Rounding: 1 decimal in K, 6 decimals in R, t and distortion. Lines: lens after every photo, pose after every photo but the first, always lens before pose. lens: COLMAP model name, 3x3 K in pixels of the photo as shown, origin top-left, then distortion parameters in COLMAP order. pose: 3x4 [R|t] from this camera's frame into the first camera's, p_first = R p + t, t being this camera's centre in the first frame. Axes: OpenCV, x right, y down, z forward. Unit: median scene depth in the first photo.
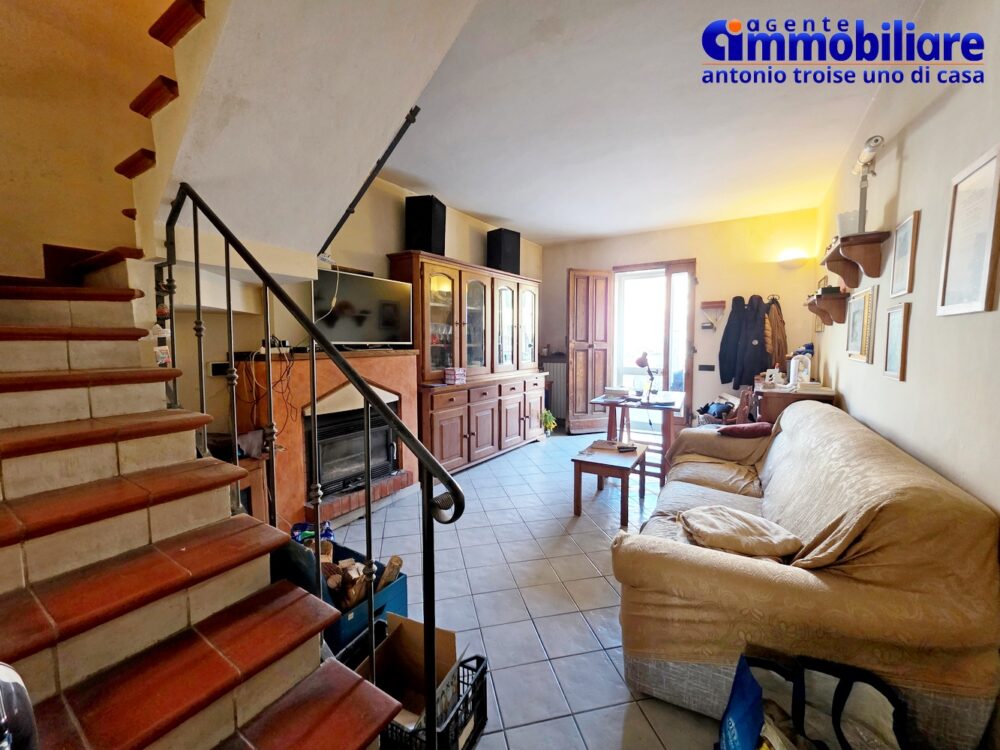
lens RADIAL K [[403.3, 0, 496.0], [0, 403.3, 371.2], [0, 0, 1]] dist [0.001722, 0.000318]
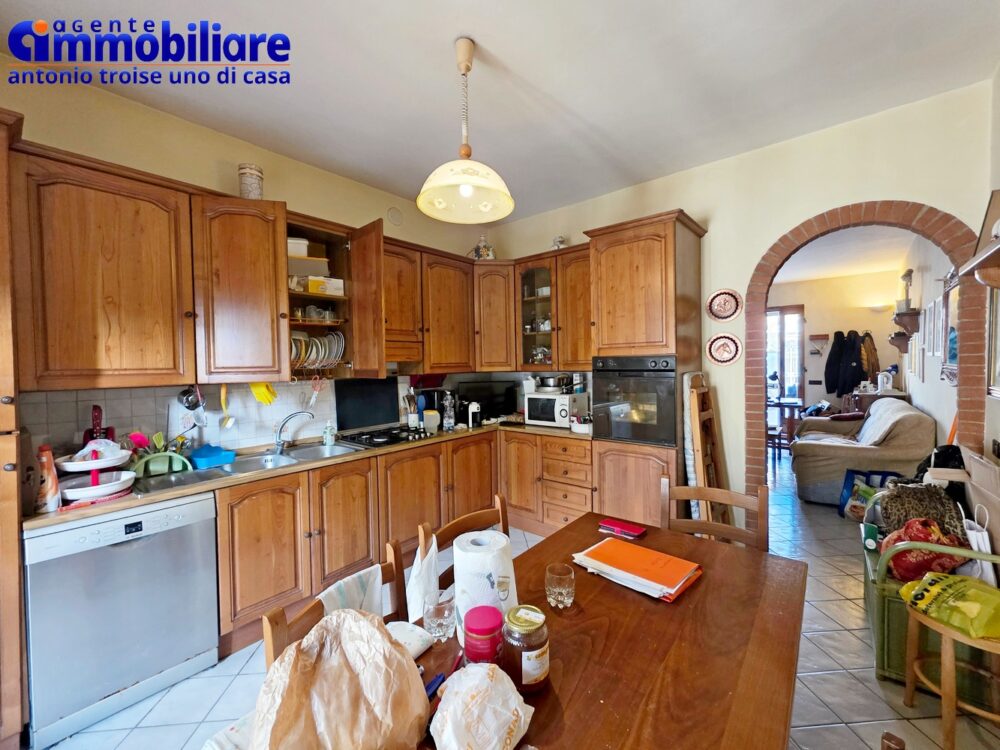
lens RADIAL K [[403.3, 0, 504.7], [0, 403.3, 376.7], [0, 0, 1]] dist [0.001722, 0.000318]
pose [[0.988891, -0.005952, -0.148524, -0.360377], [-0.000283, 0.999121, -0.041921, 0.033450], [0.148643, 0.041497, 0.988020, -0.584732]]
